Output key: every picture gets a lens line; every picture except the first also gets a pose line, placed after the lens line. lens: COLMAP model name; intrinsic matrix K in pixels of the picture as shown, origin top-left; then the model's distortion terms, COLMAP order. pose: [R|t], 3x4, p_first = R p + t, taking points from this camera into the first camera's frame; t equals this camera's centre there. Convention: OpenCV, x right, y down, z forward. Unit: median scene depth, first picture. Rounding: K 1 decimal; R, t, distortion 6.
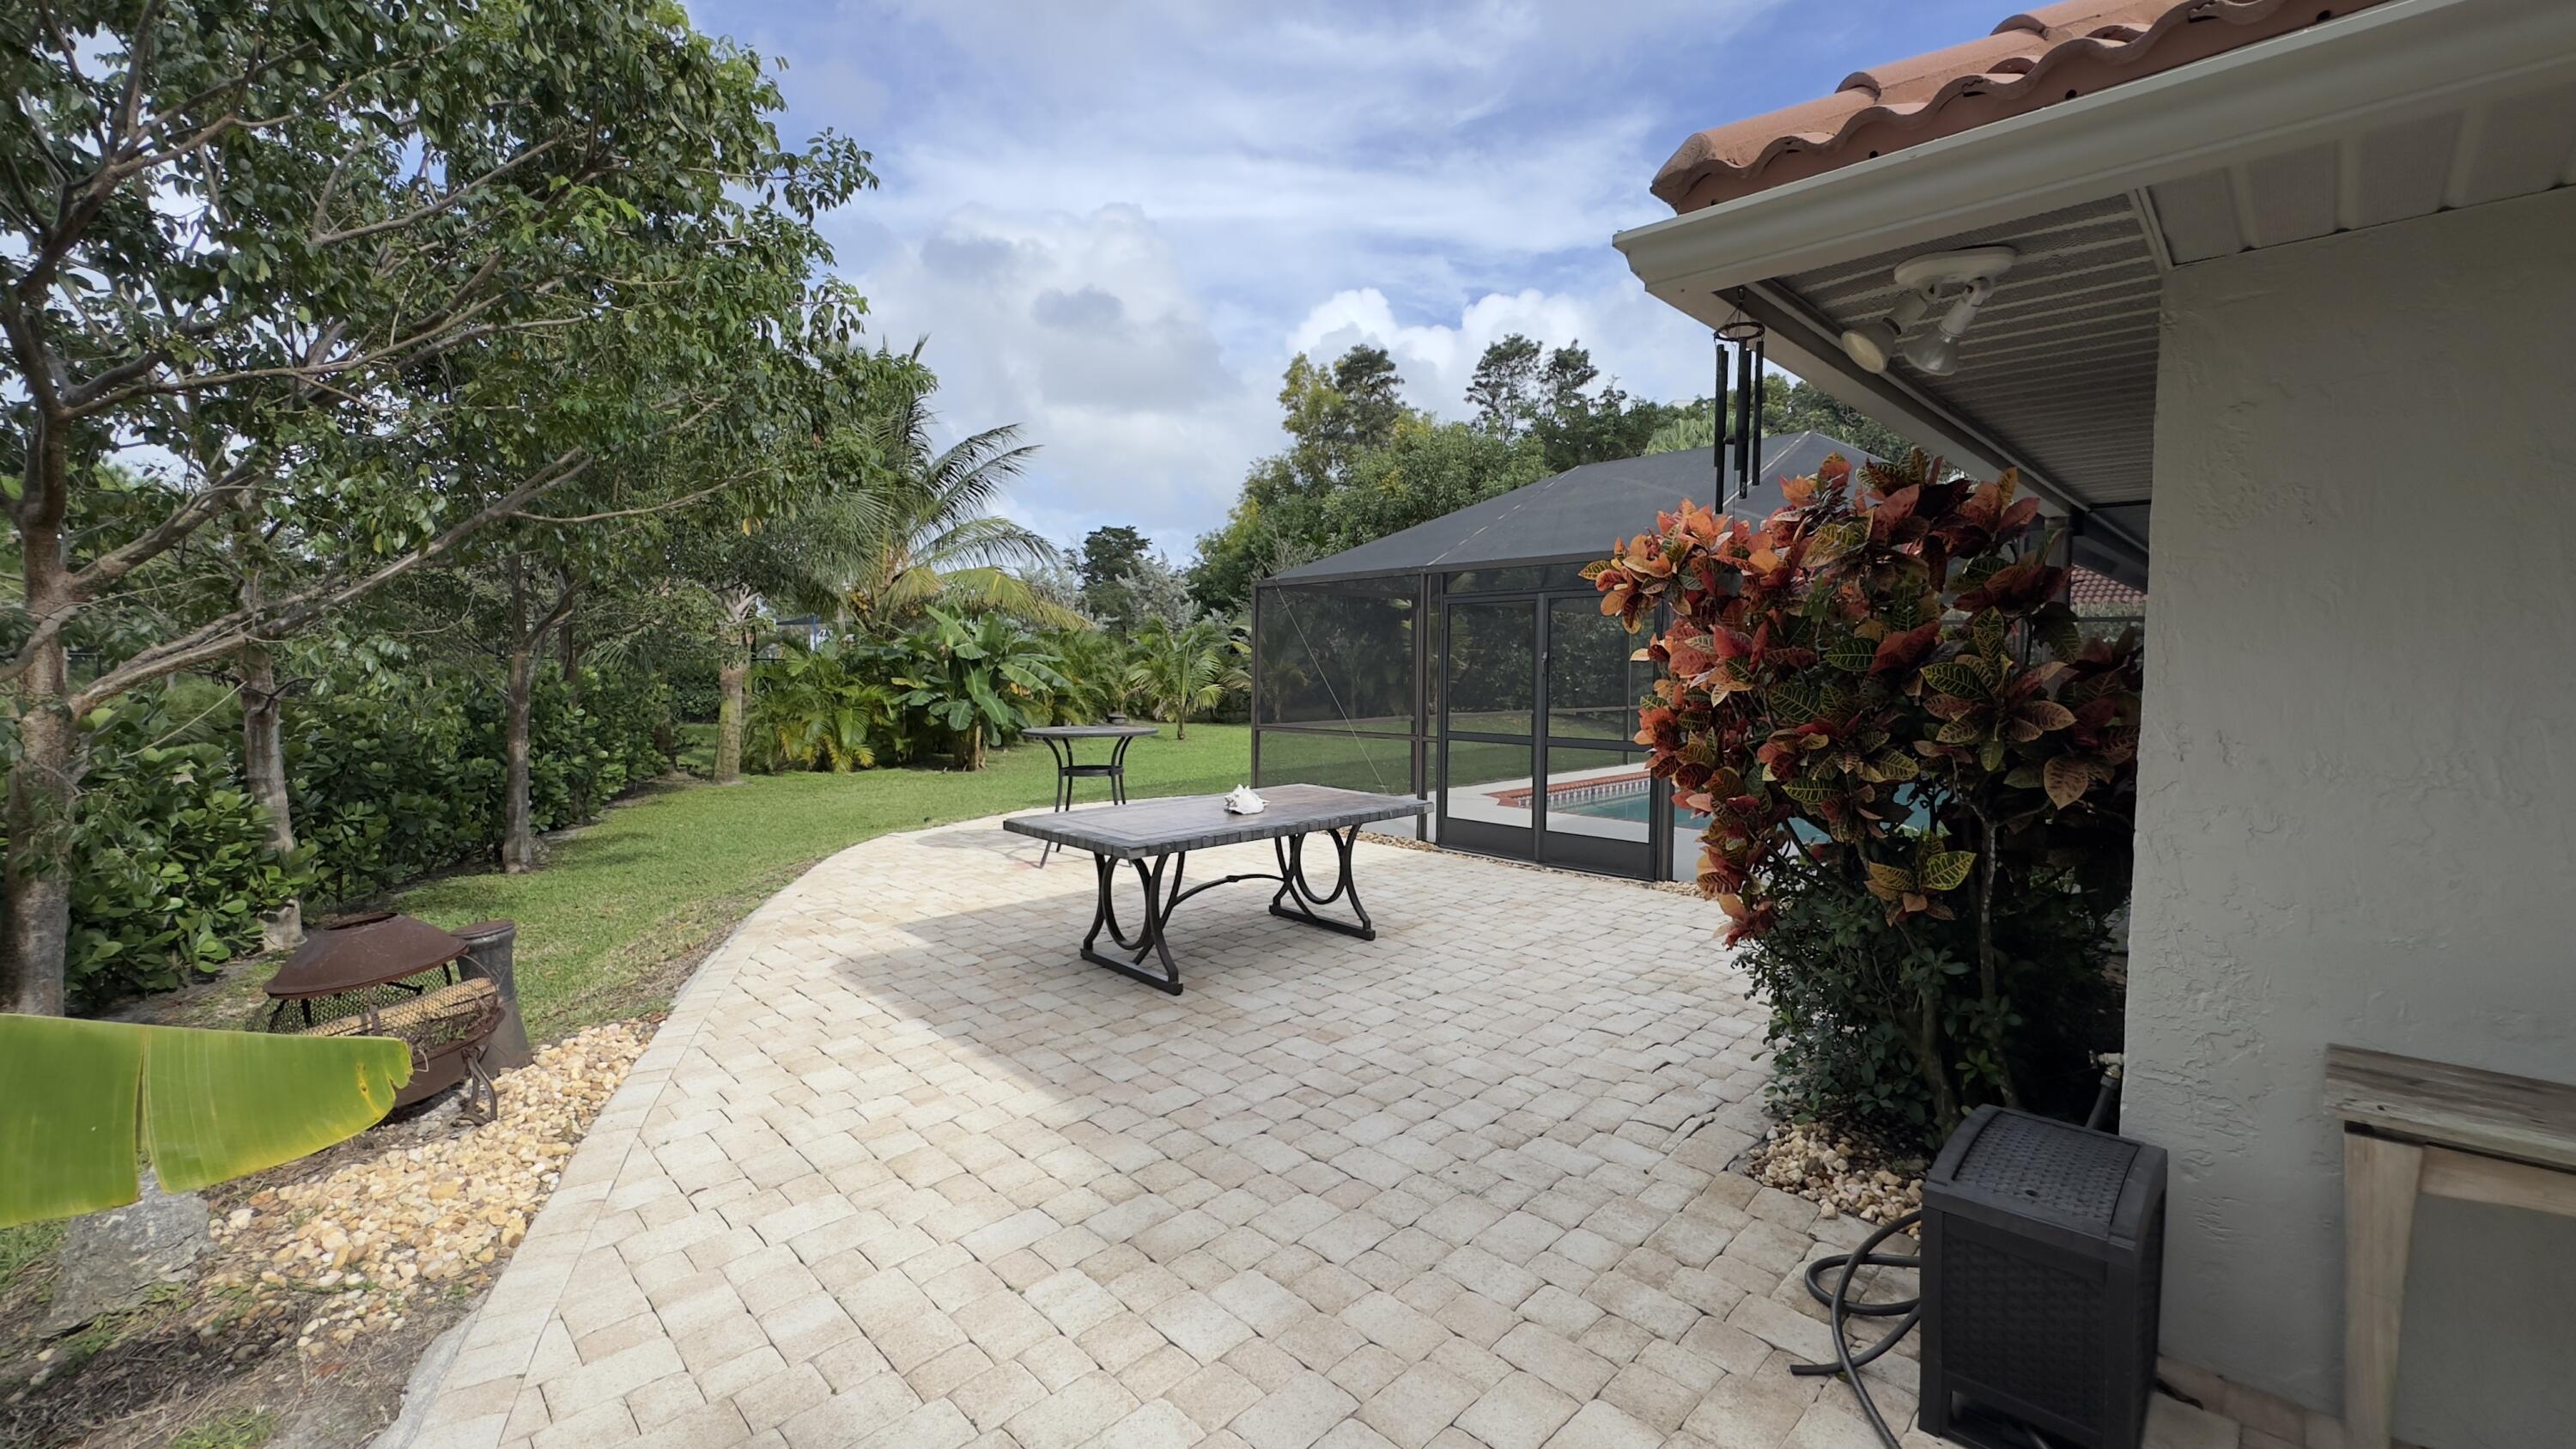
lens RADIAL K [[1030.1, 0, 1286.5], [0, 1030.1, 738.9], [0, 0, 1]] dist [-0.002622, 0.002318]
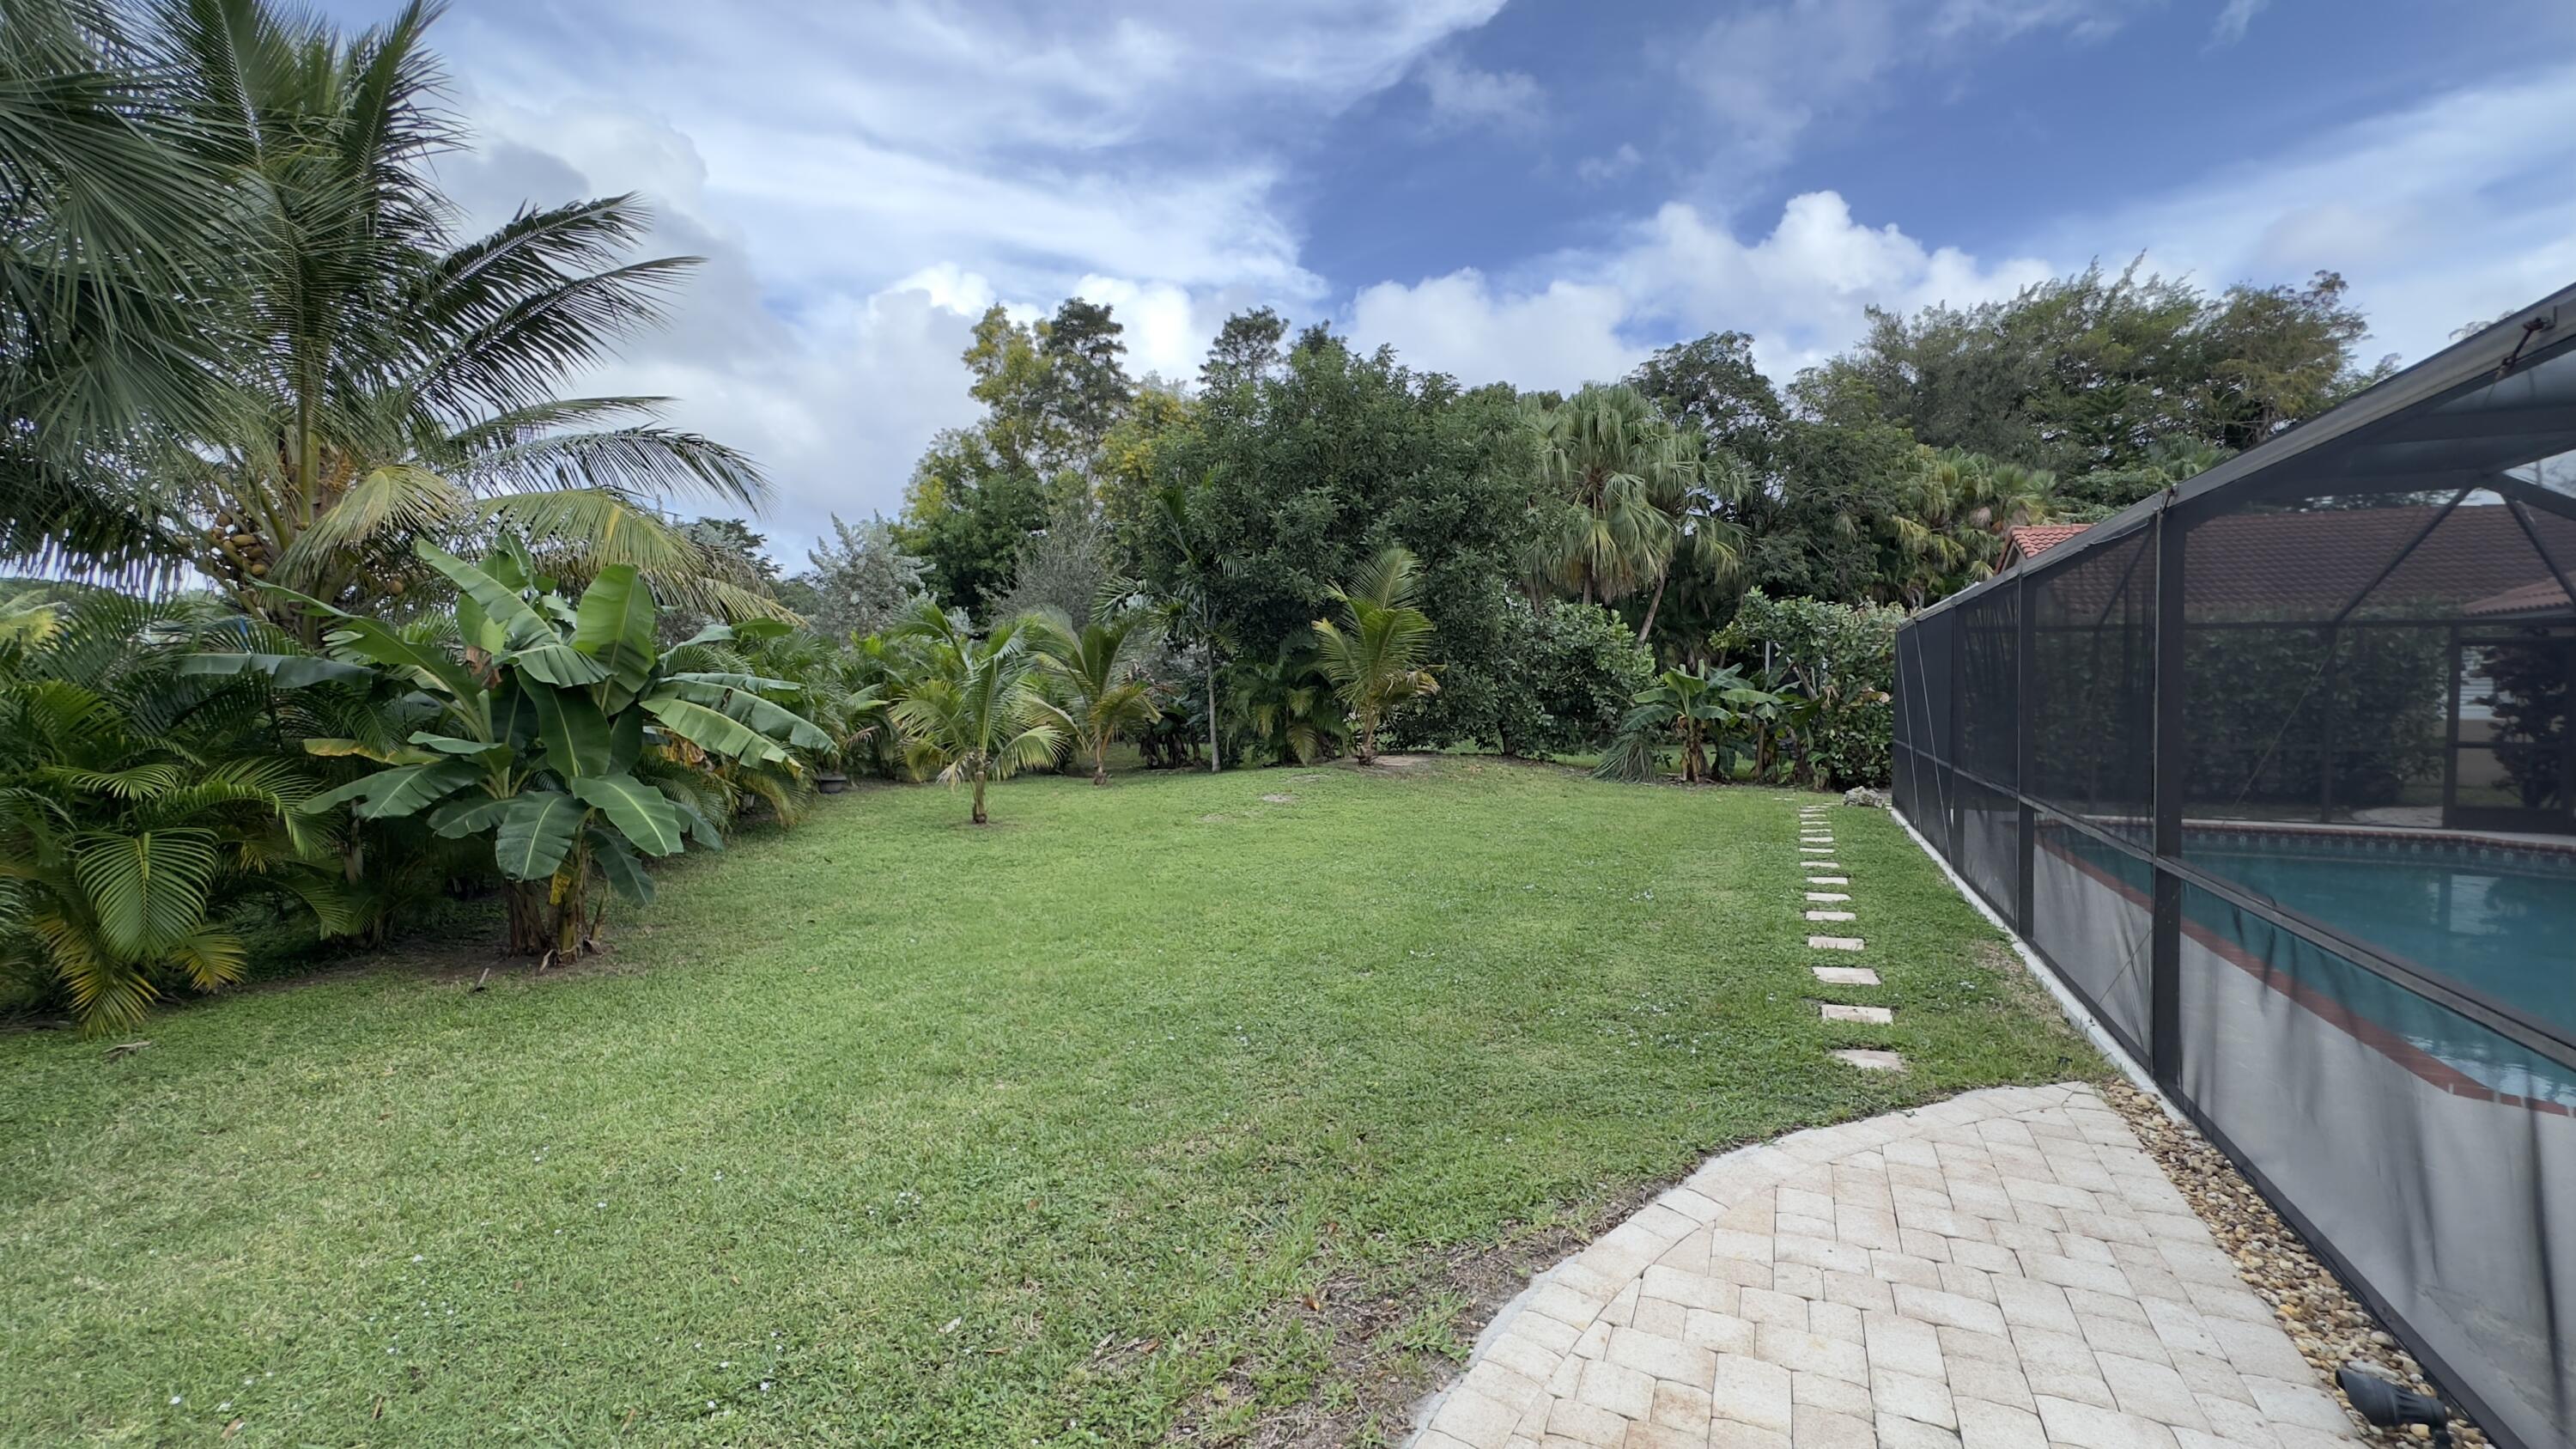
lens RADIAL K [[1030.1, 0, 1287.9], [0, 1030.1, 712.2], [0, 0, 1]] dist [-0.002622, 0.002318]
pose [[0.940606, -0.012179, 0.339281, -0.055932], [0.025312, 0.999091, -0.034312, -0.014677], [-0.338555, 0.040862, 0.940059, 0.168209]]
